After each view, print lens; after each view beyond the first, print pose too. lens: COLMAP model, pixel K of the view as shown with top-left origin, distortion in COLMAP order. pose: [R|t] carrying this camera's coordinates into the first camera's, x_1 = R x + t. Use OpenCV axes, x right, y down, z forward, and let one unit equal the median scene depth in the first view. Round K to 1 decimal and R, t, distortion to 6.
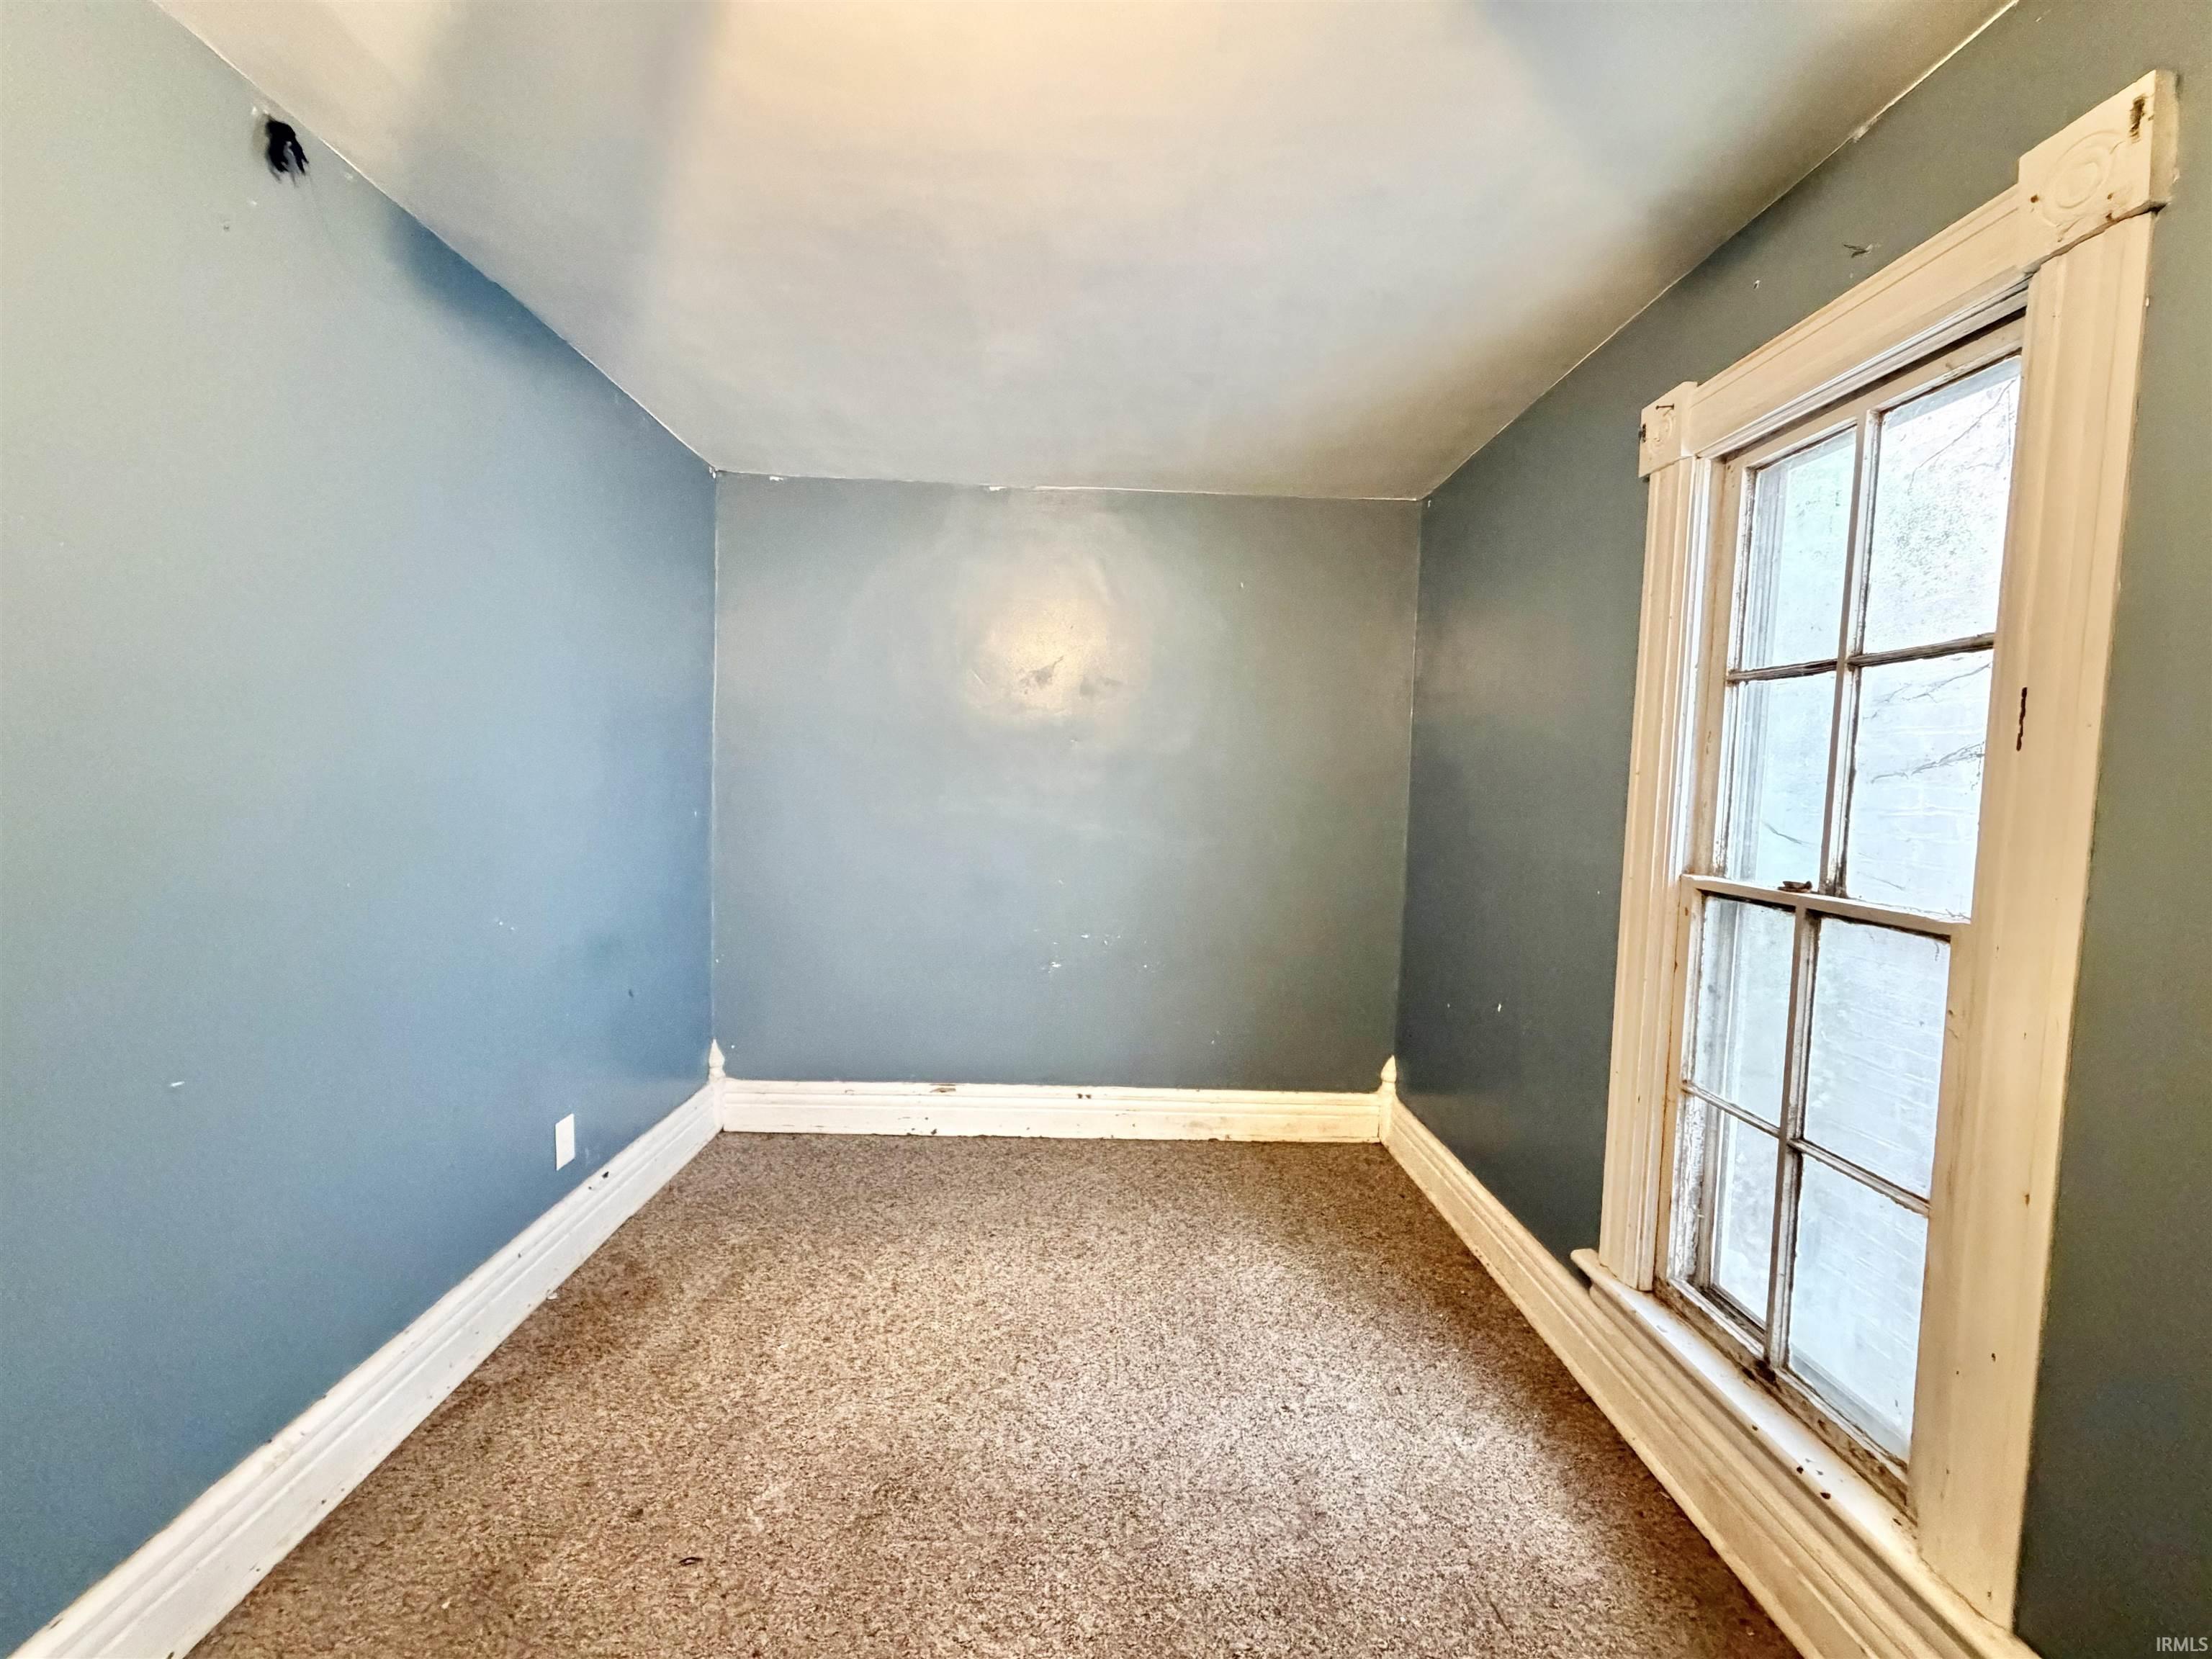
lens RADIAL K [[875.5, 0, 1098.2], [0, 875.5, 827.4], [0, 0, 1]] dist [0.000459, 0.000359]
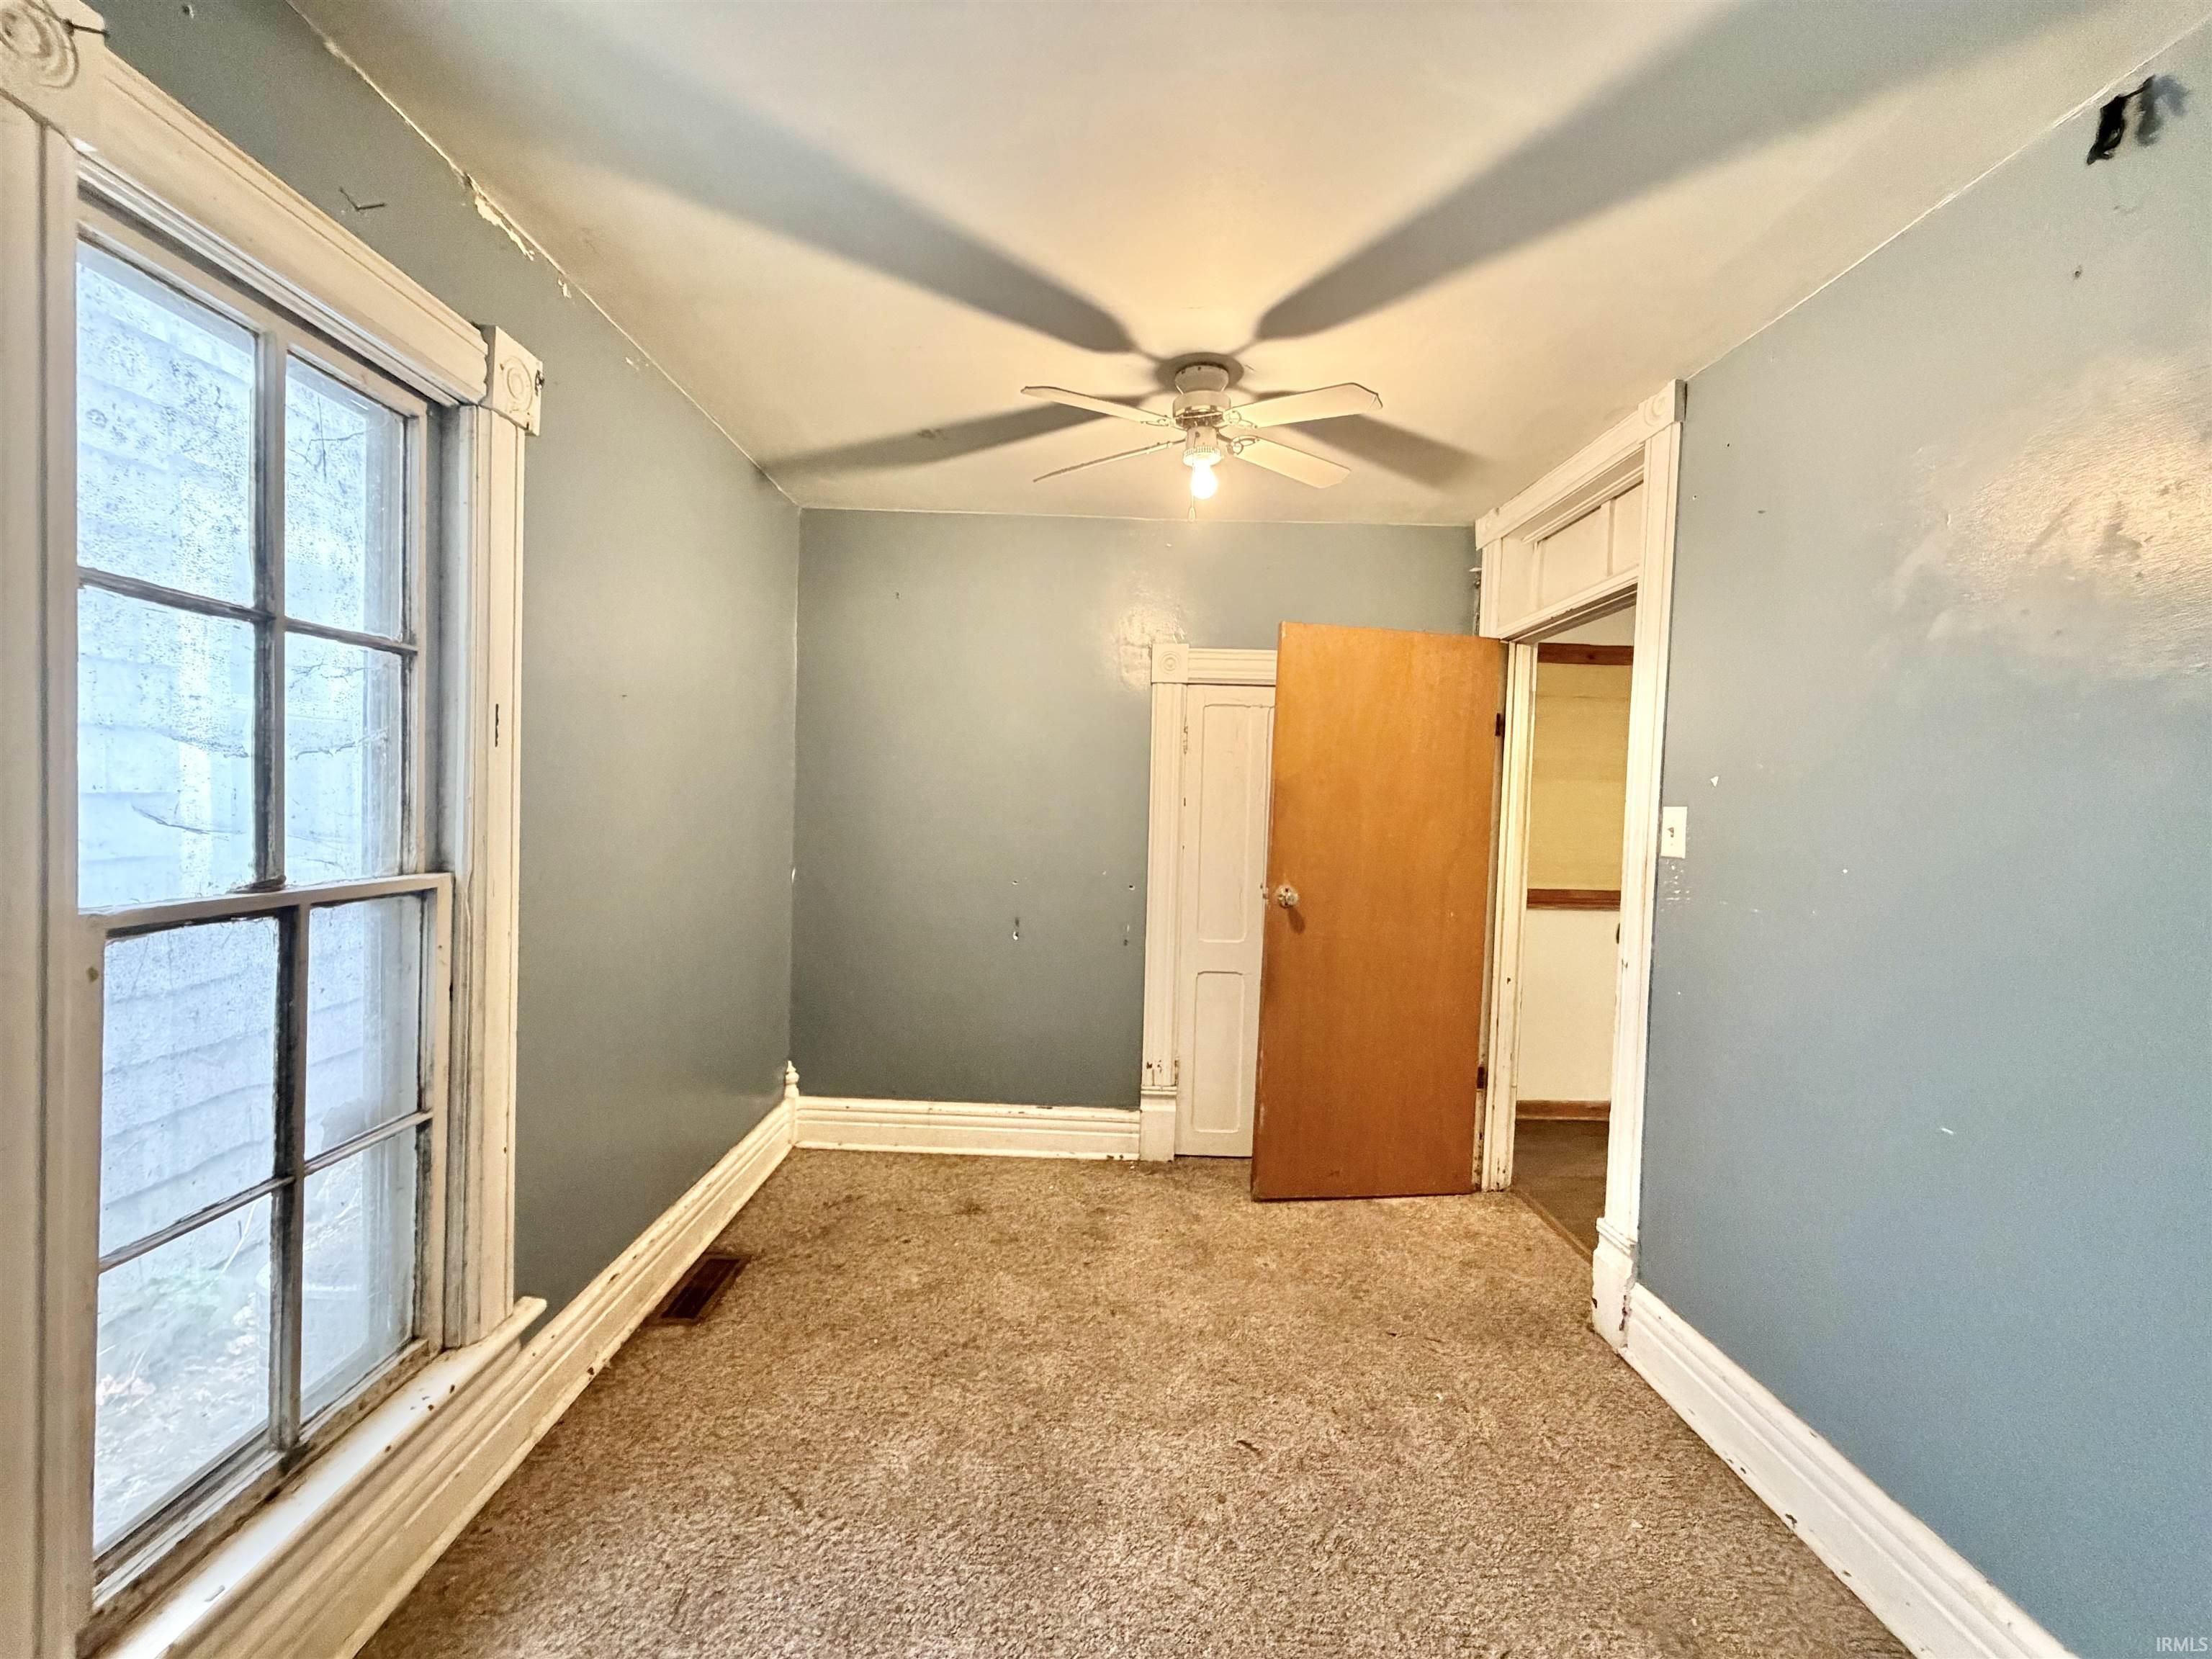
lens RADIAL K [[875.5, 0, 1098.2], [0, 875.5, 827.4], [0, 0, 1]] dist [0.000459, 0.000359]
pose [[-0.998116, -0.059918, 0.013178, 0.014402], [-0.058502, 0.994252, 0.089667, -0.112543], [-0.018475, 0.088727, -0.995885, 1.924904]]
